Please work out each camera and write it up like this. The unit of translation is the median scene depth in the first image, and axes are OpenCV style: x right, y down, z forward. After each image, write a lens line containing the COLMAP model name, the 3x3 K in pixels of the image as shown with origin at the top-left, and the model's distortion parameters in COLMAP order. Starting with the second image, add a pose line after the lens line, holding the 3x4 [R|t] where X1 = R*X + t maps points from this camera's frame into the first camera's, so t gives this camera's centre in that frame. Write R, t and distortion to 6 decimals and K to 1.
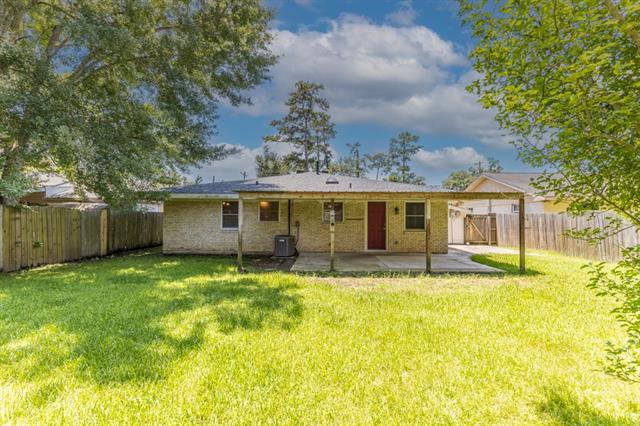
lens RADIAL K [[275.8, 0, 320.0], [0, 275.8, 213.0], [0, 0, 1]] dist [0.010721, -0.000123]
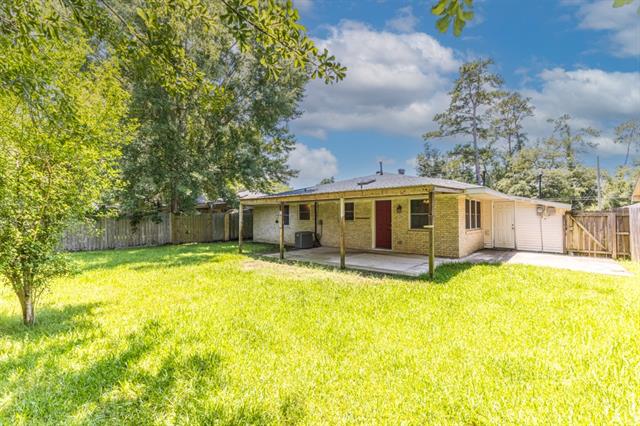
lens RADIAL K [[275.8, 0, 320.0], [0, 275.8, 213.0], [0, 0, 1]] dist [0.010721, -0.000123]
pose [[0.761432, -0.016956, -0.648022, 0.675430], [0.015348, 0.999849, -0.008127, 0.009284], [0.648063, -0.003758, 0.761578, 0.099552]]
